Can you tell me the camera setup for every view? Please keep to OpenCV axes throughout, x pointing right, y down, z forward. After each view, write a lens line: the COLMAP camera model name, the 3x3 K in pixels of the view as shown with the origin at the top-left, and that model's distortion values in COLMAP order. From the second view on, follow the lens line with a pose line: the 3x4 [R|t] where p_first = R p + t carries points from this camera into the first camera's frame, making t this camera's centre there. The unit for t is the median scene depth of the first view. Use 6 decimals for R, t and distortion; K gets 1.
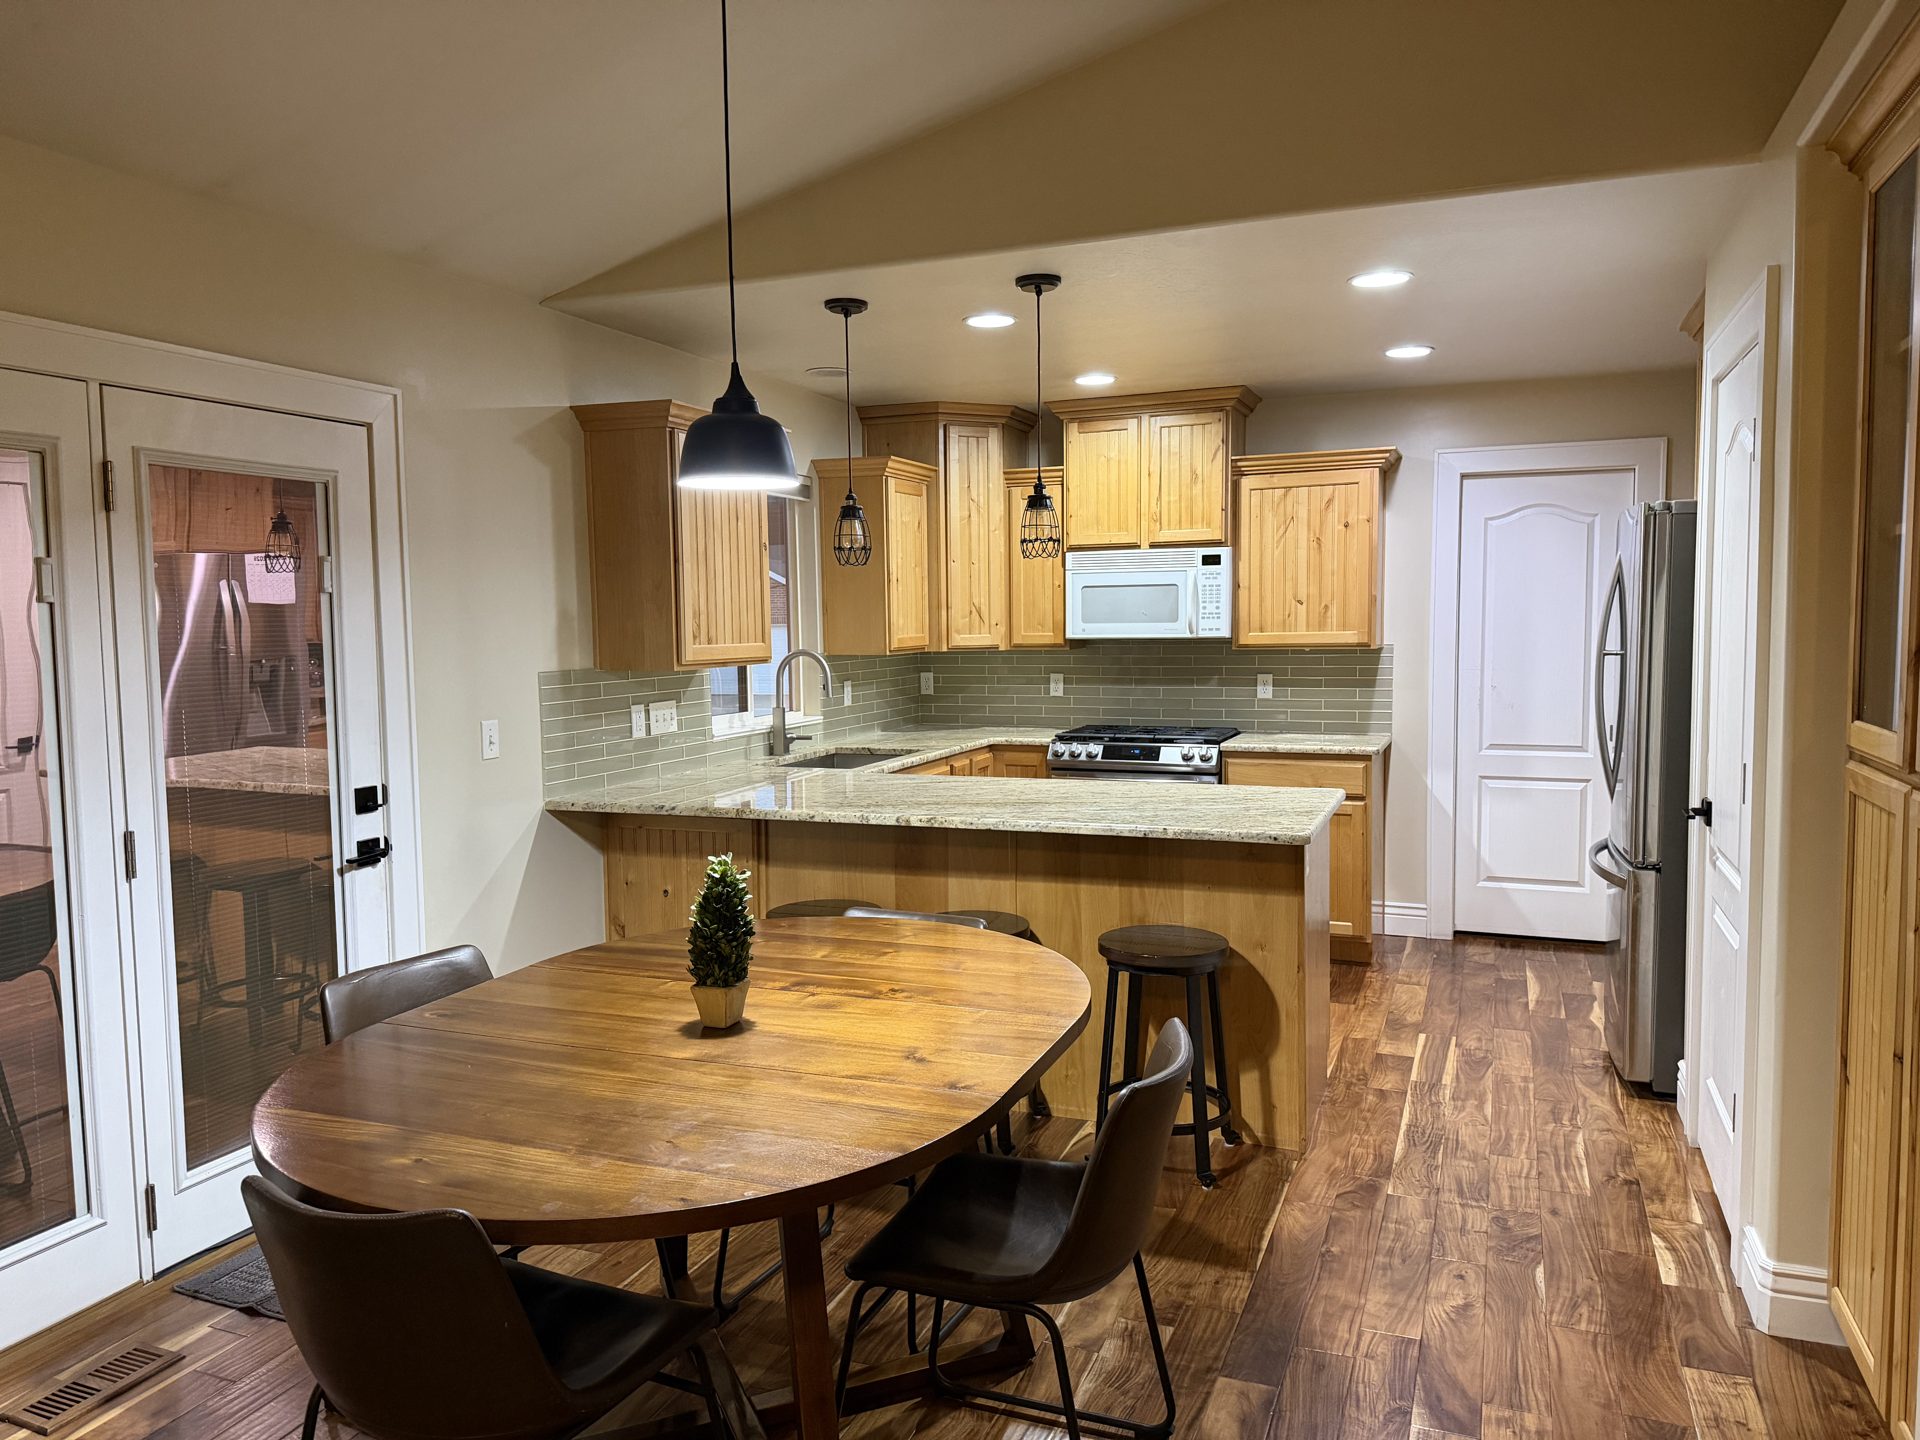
lens RADIAL K [[1368.2, 0, 1018.2], [0, 1368.2, 722.5], [0, 0, 1]] dist [0.112568, -0.147890]
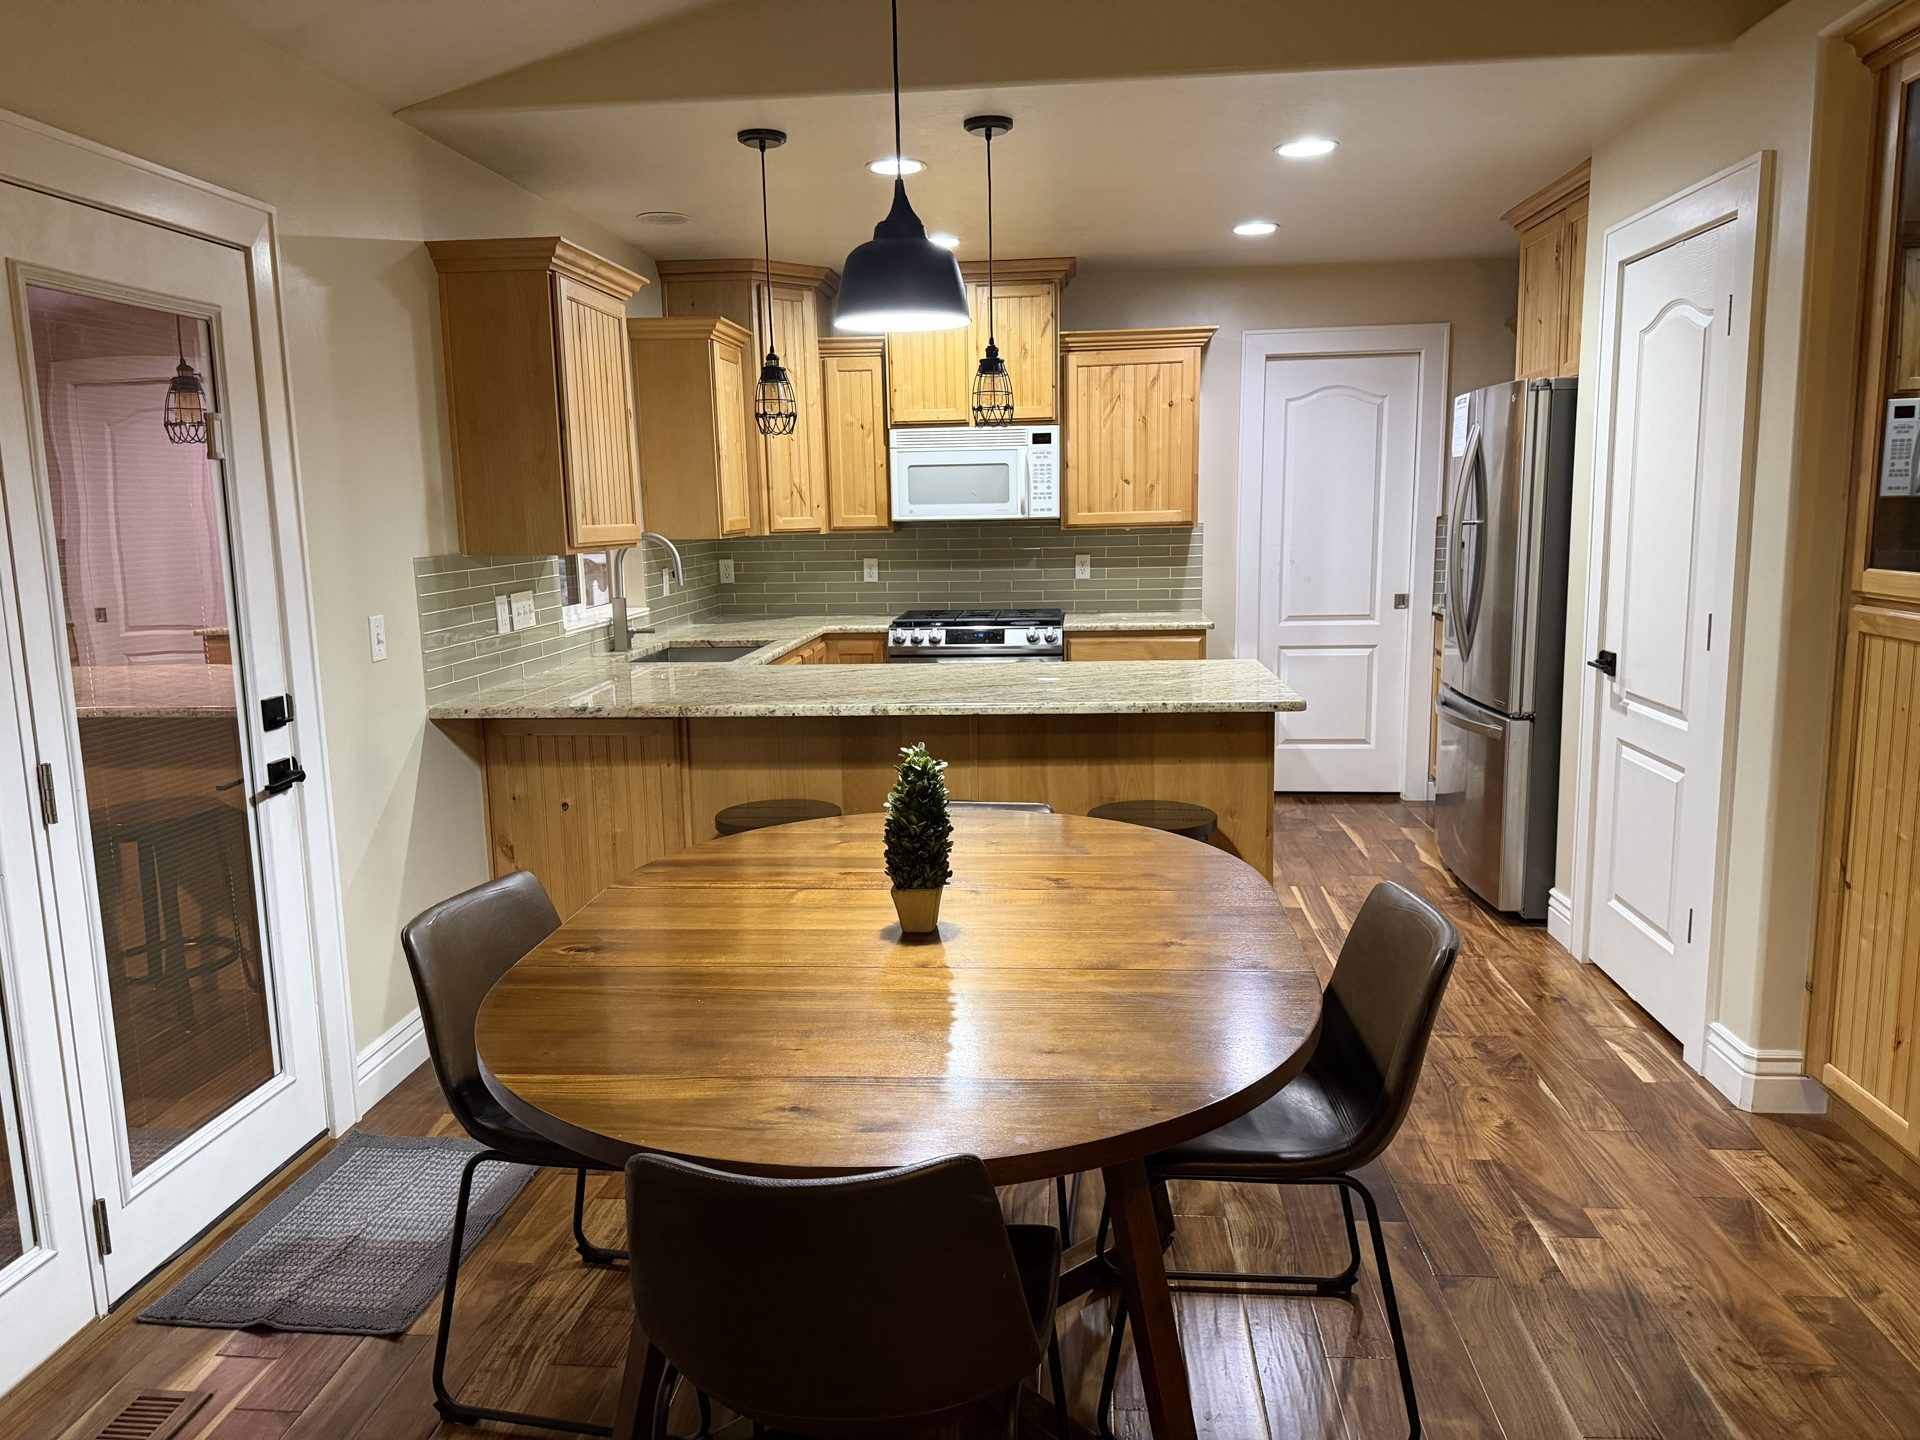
lens RADIAL K [[1353.2, 0, 960.0], [0, 1353.2, 720.0], [0, 0, 1]] dist [0.117456, -0.158985]
pose [[0.957556, -0.051896, 0.283536, -0.243062], [0.030782, 0.996445, 0.078424, 0.006108], [-0.286598, -0.066367, 0.955750, 0.079688]]
